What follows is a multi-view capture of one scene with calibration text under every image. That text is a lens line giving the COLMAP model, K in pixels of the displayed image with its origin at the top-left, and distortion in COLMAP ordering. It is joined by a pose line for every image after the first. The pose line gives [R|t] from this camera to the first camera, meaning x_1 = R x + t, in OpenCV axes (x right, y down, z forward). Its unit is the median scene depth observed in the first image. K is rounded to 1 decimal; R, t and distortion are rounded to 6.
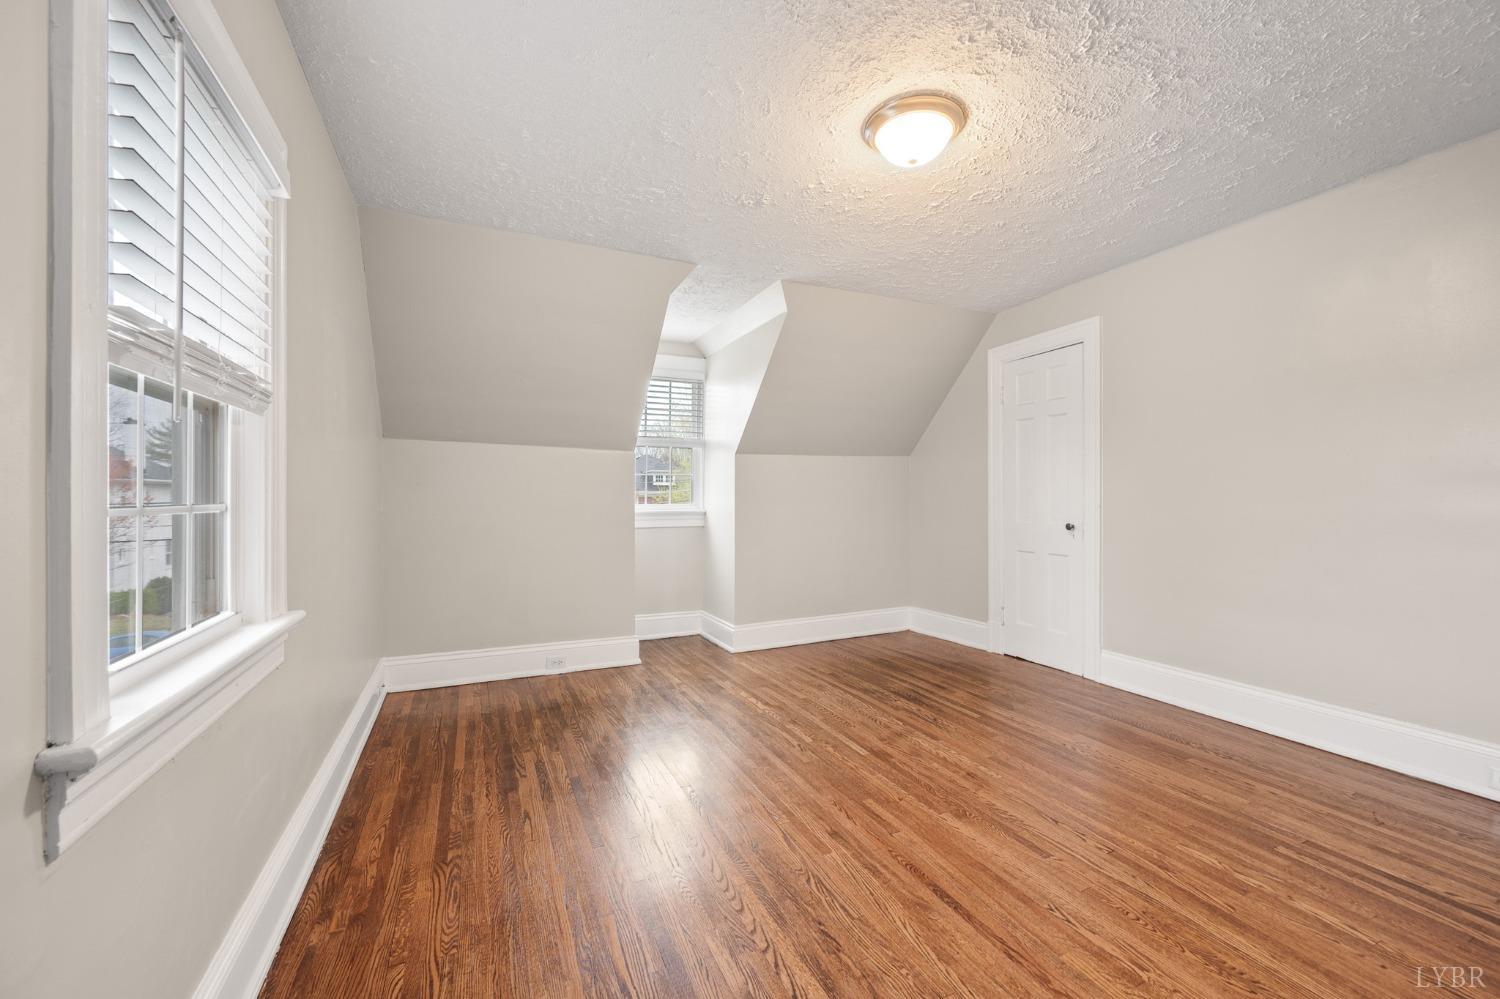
lens RADIAL K [[601.7, 0, 751.2], [0, 601.7, 499.3], [0, 0, 1]] dist [-0.001167, -0.000271]
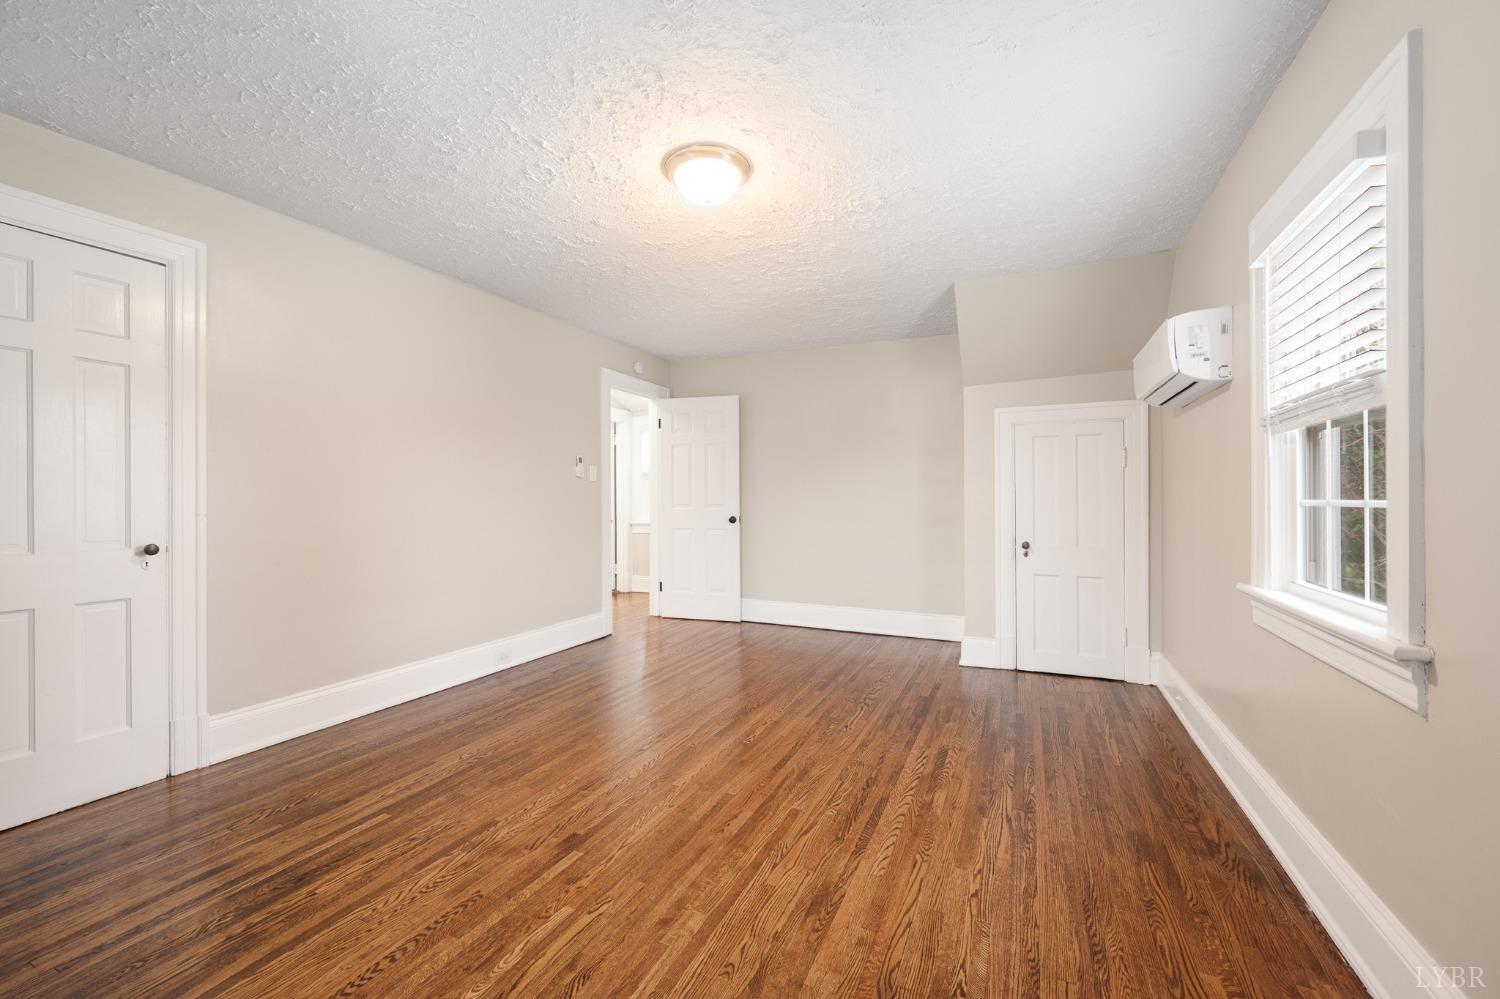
lens RADIAL K [[601.7, 0, 751.2], [0, 601.7, 499.3], [0, 0, 1]] dist [-0.001167, -0.000271]
pose [[-0.652466, 0.005599, 0.757797, -0.485954], [0.009576, 0.999954, 0.000857, -0.002481], [-0.757757, 0.007816, -0.652490, 1.277725]]
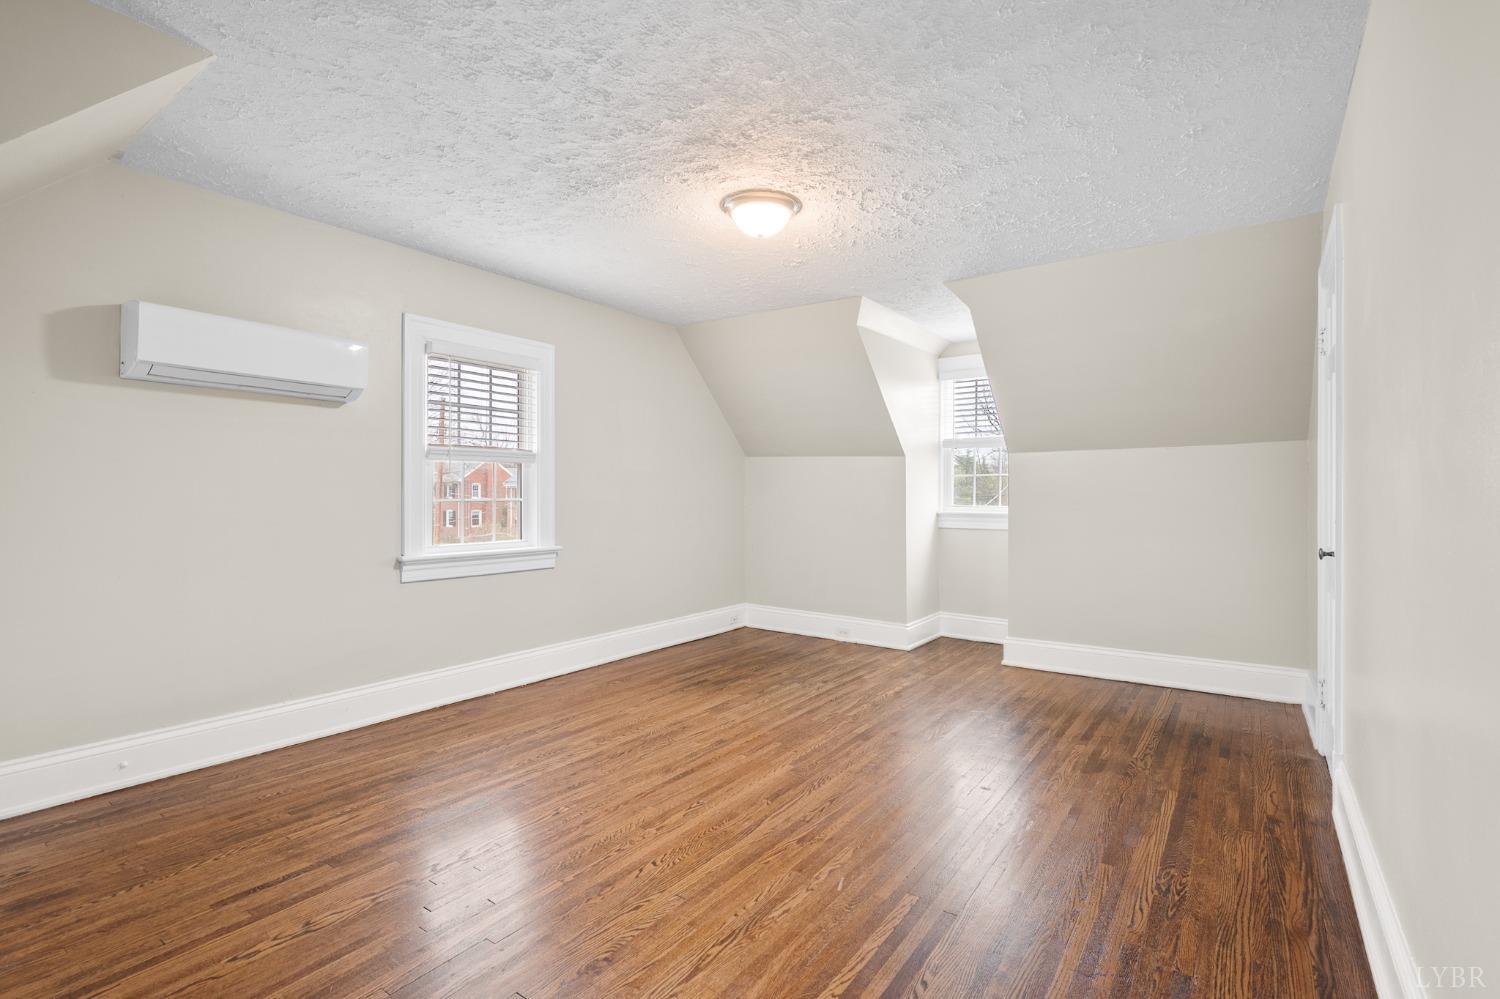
lens RADIAL K [[700.7, 0, 751.1], [0, 700.7, 494.3], [0, 0, 1]] dist [0.003034, 0.000107]
pose [[0.494527, 0.006587, -0.869137, 1.178016], [-0.009064, 0.999956, 0.002421, -0.014807], [0.869115, 0.006680, 0.494565, 0.188526]]
